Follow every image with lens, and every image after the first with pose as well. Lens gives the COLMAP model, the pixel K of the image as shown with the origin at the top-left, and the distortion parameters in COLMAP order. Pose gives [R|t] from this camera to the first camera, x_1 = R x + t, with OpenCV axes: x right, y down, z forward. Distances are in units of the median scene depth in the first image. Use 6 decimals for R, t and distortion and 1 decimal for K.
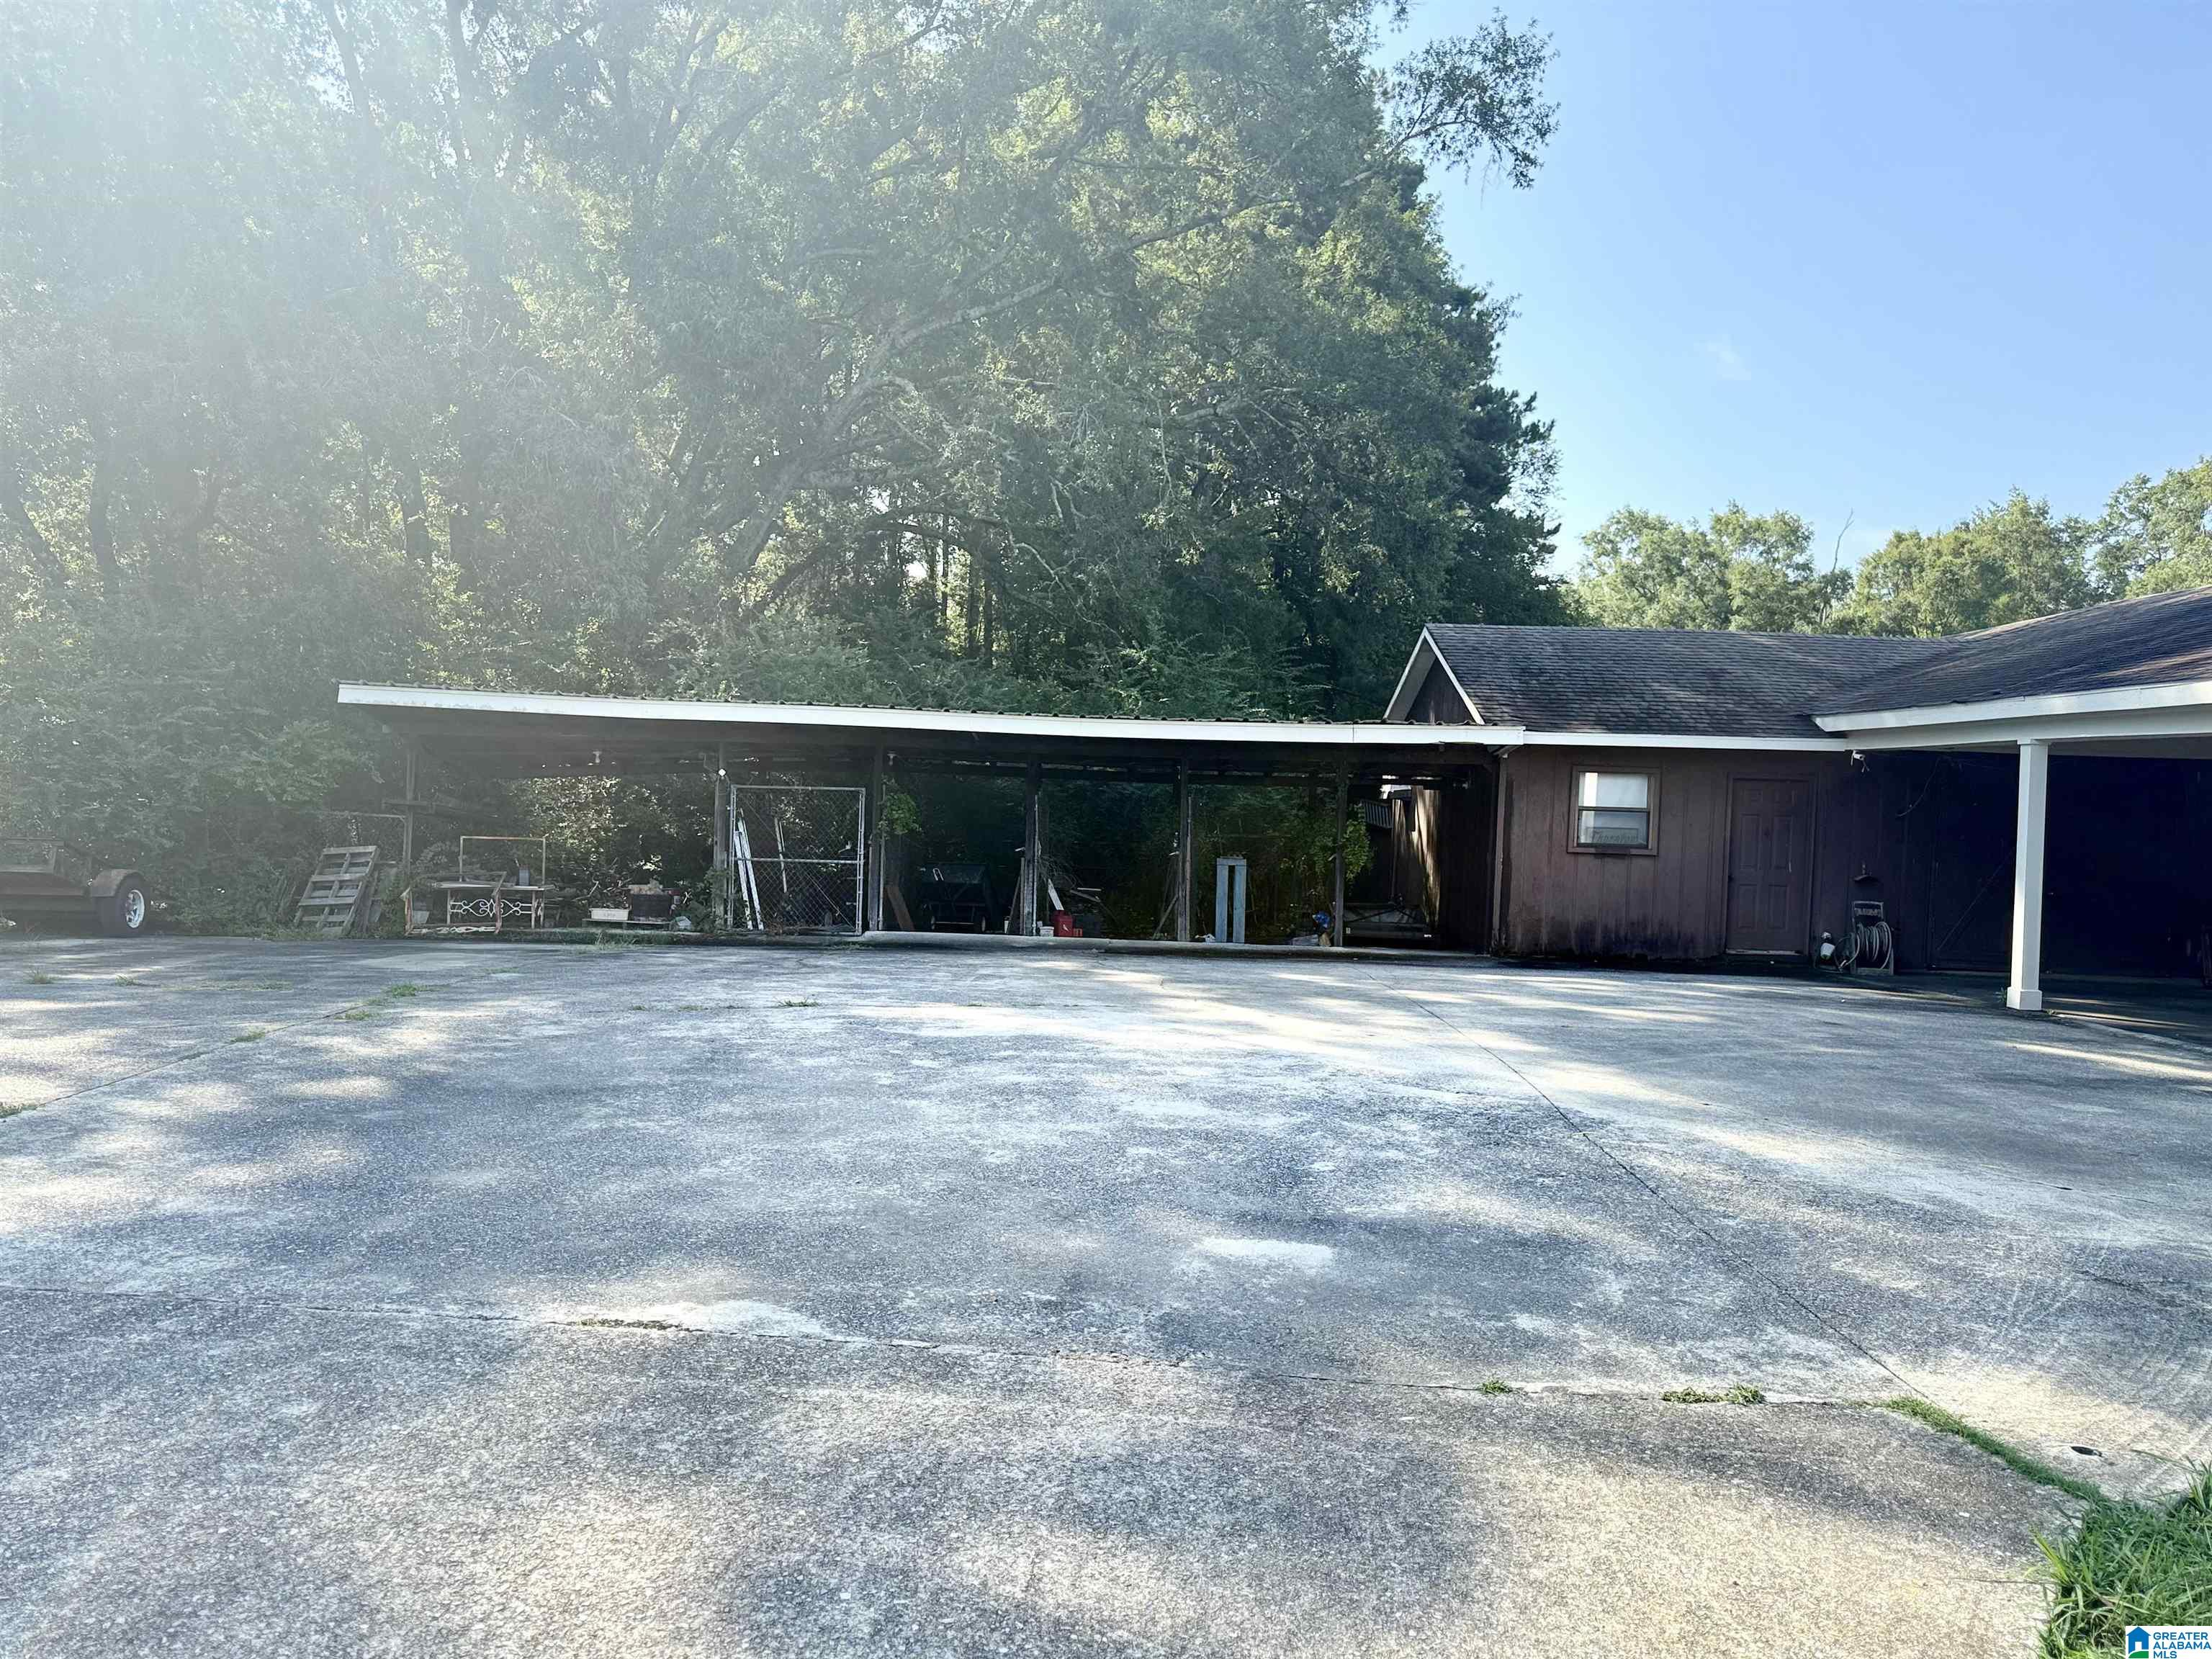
lens RADIAL K [[1536.7, 0, 1106.0], [0, 1536.7, 829.5], [0, 0, 1]] dist [-0.001800, -0.022662]
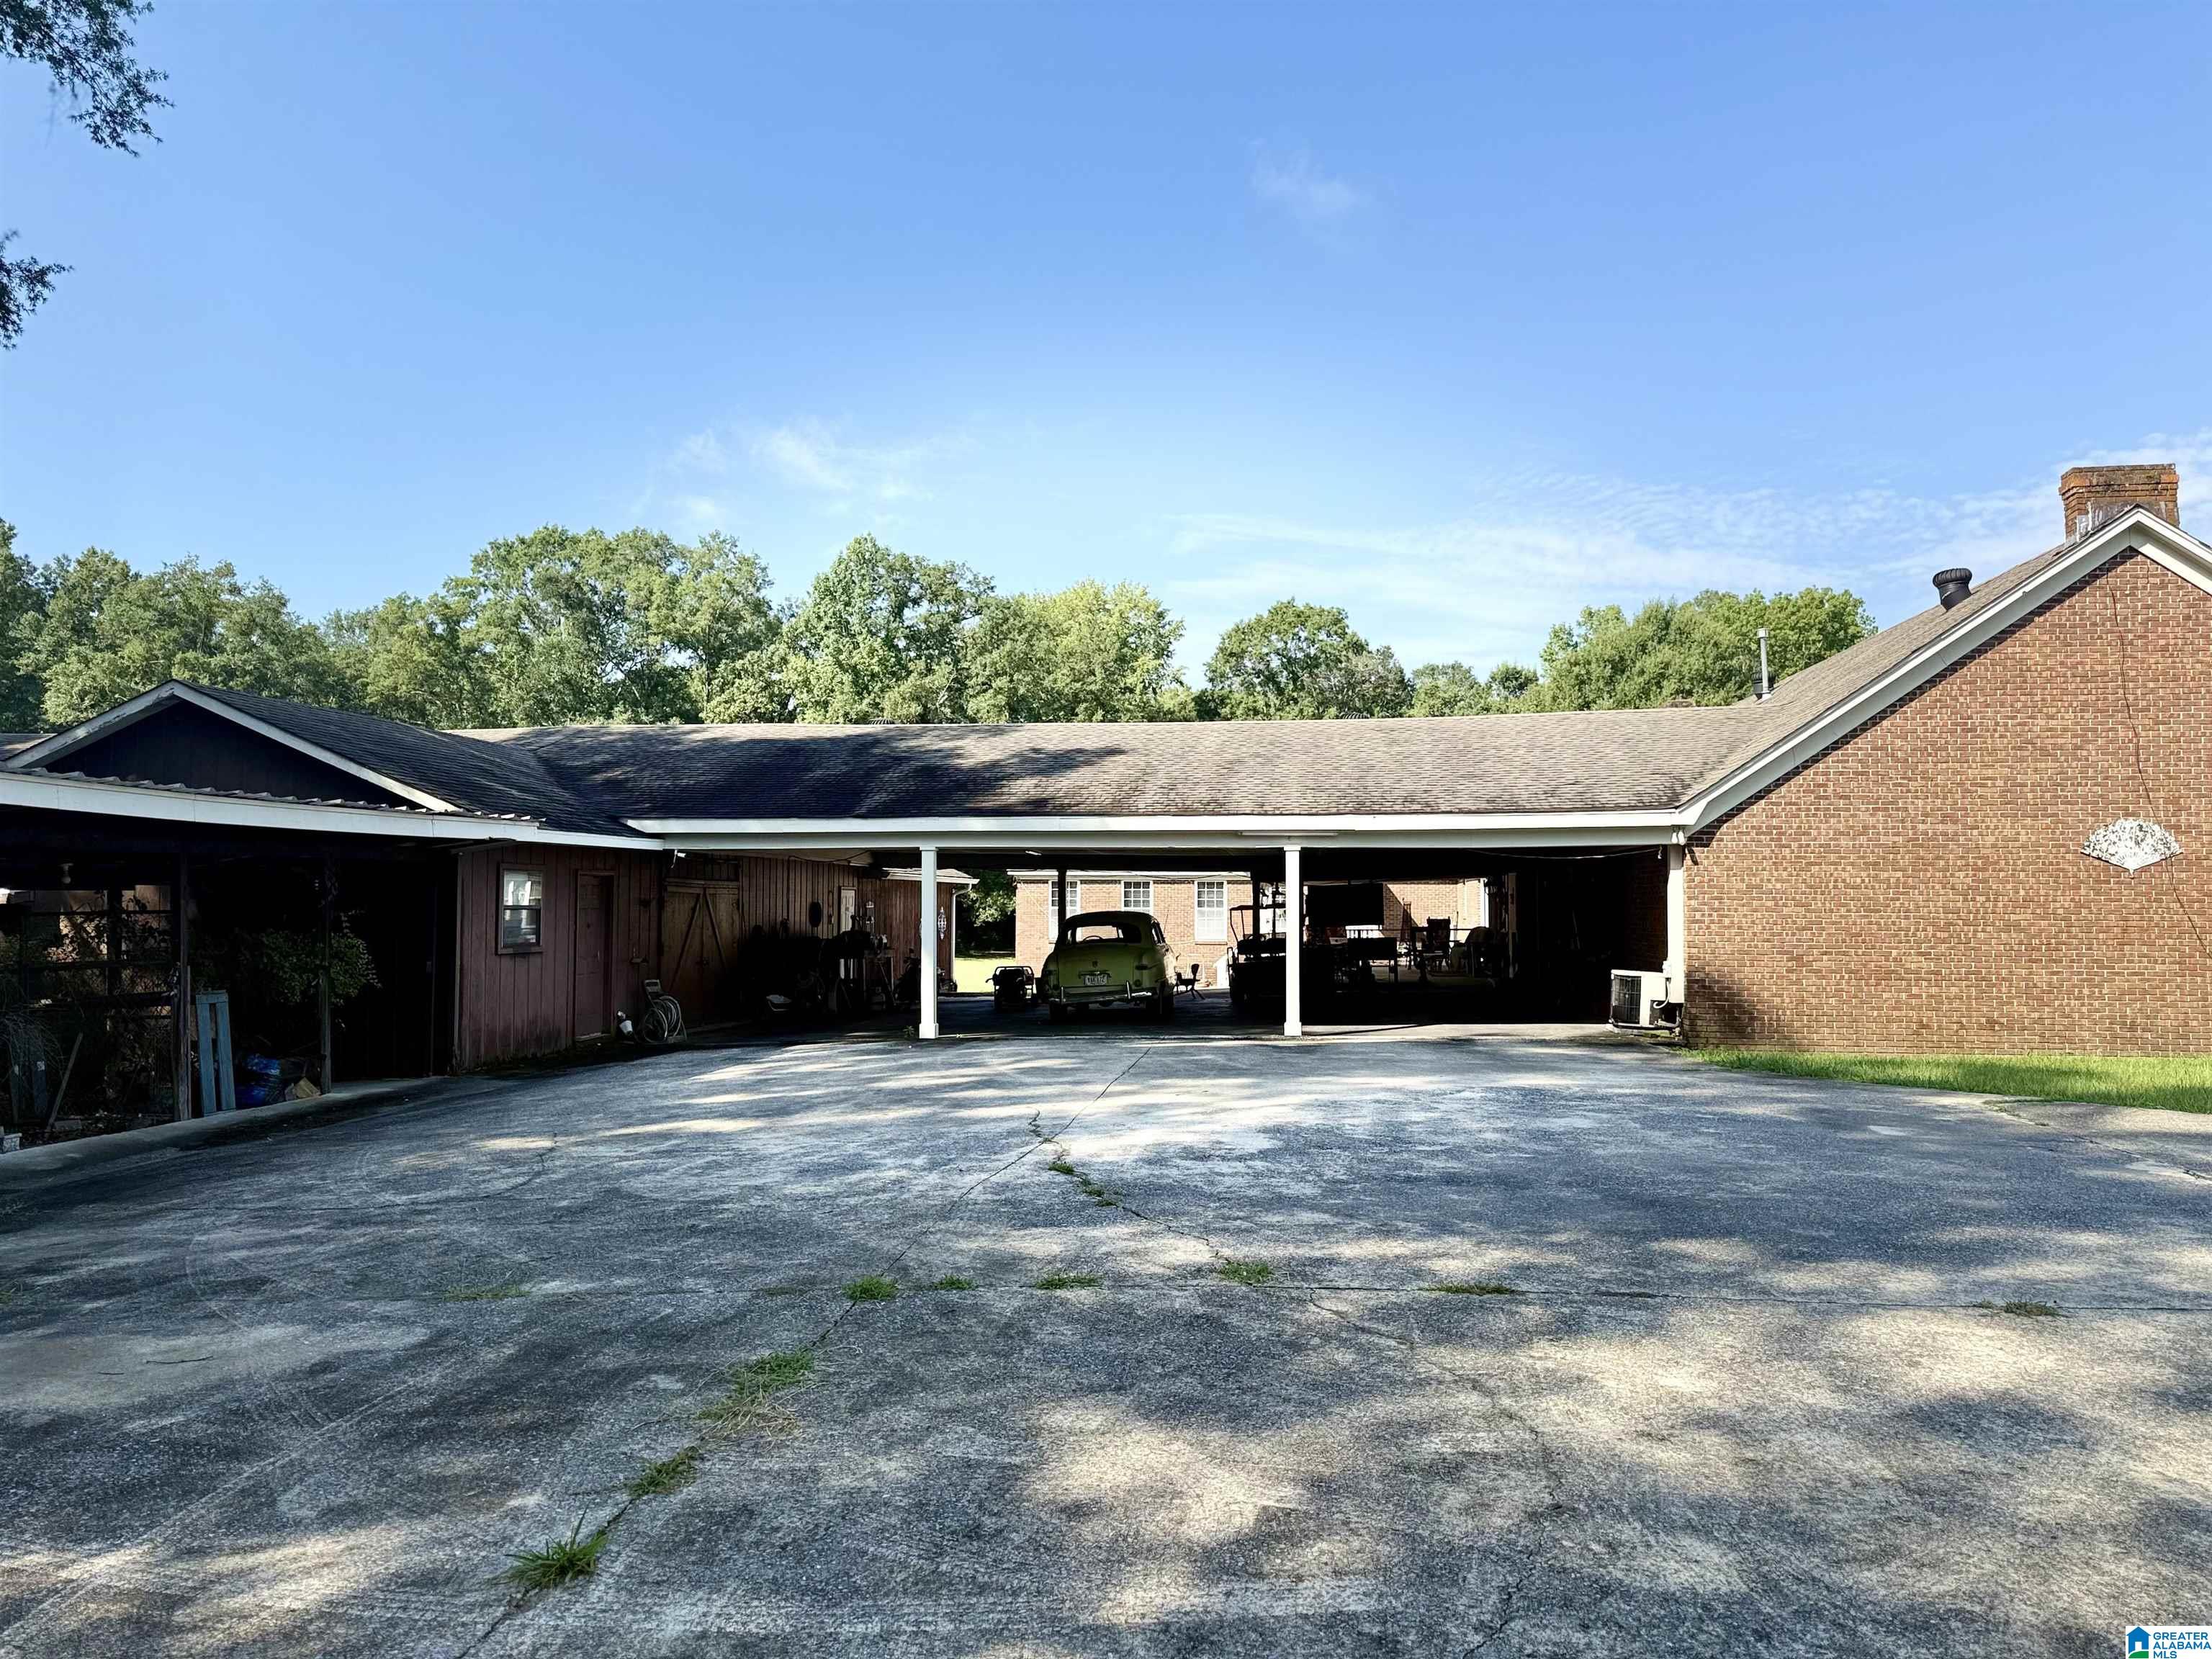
lens RADIAL K [[1536.7, 0, 1106.0], [0, 1536.7, 829.5], [0, 0, 1]] dist [-0.001800, -0.022662]
pose [[0.135298, 0.008119, 0.990772, -0.612151], [0.027243, 0.999558, -0.011911, -0.041990], [-0.990430, 0.028604, 0.135017, 0.504664]]
